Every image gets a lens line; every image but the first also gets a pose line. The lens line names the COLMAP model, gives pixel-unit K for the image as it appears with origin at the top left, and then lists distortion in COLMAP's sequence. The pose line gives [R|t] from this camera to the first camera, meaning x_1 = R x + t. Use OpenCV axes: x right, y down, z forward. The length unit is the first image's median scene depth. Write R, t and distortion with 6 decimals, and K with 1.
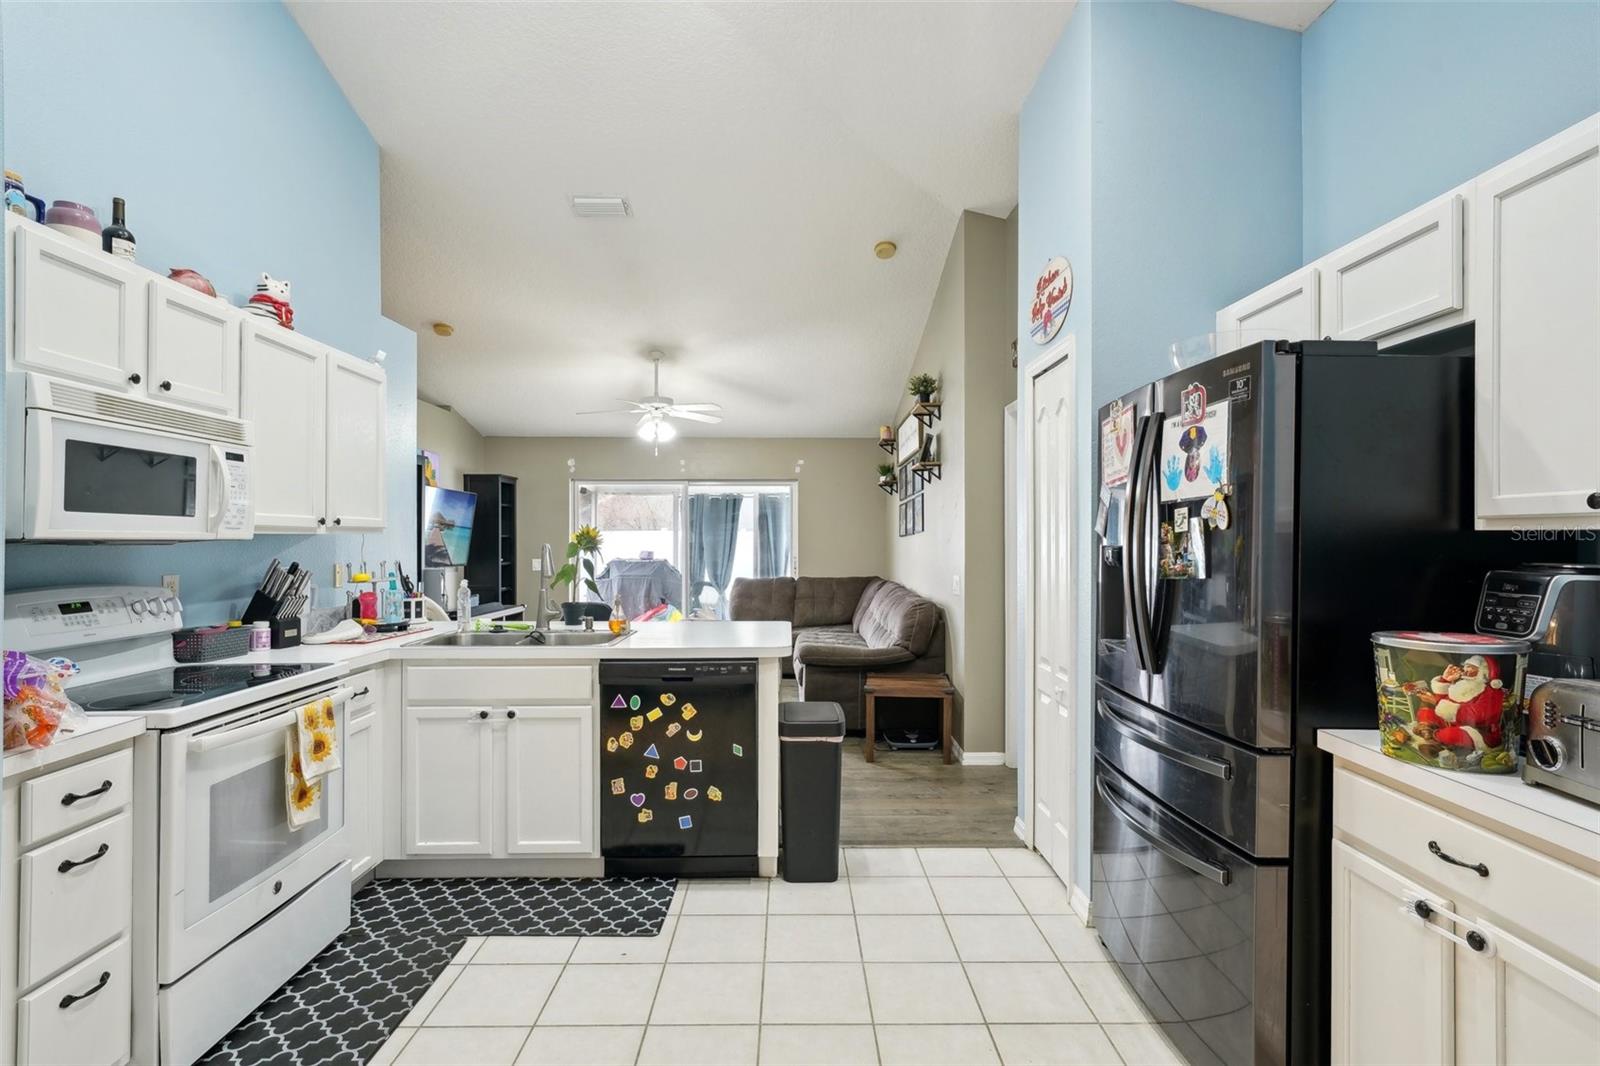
lens RADIAL K [[783.2, 0, 795.0], [0, 783.2, 534.5], [0, 0, 1]] dist [0.008830, 0.000322]
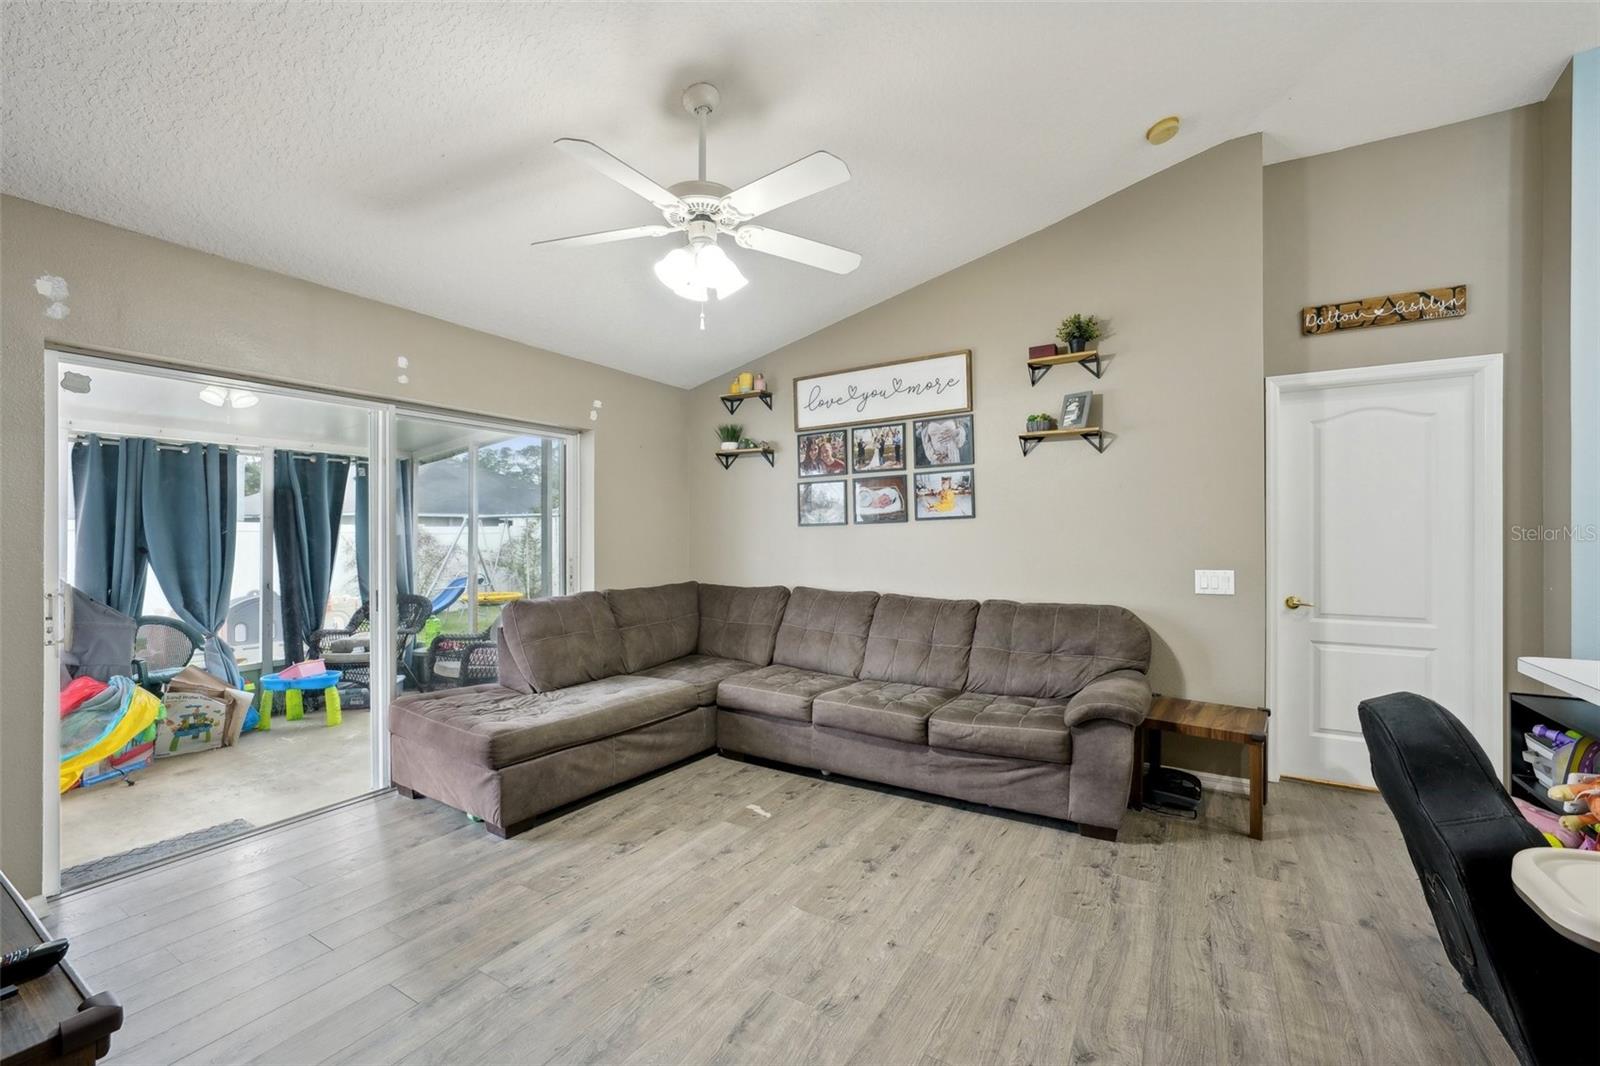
lens RADIAL K [[655.8, 0, 785.5], [0, 655.8, 535.5], [0, 0, 1]] dist [-0.008675, 0.001128]
pose [[0.531548, -0.003028, 0.847023, -0.353171], [-0.002821, 0.999982, 0.005345, 0.008049], [-0.847023, -0.005230, 0.531530, 0.604271]]
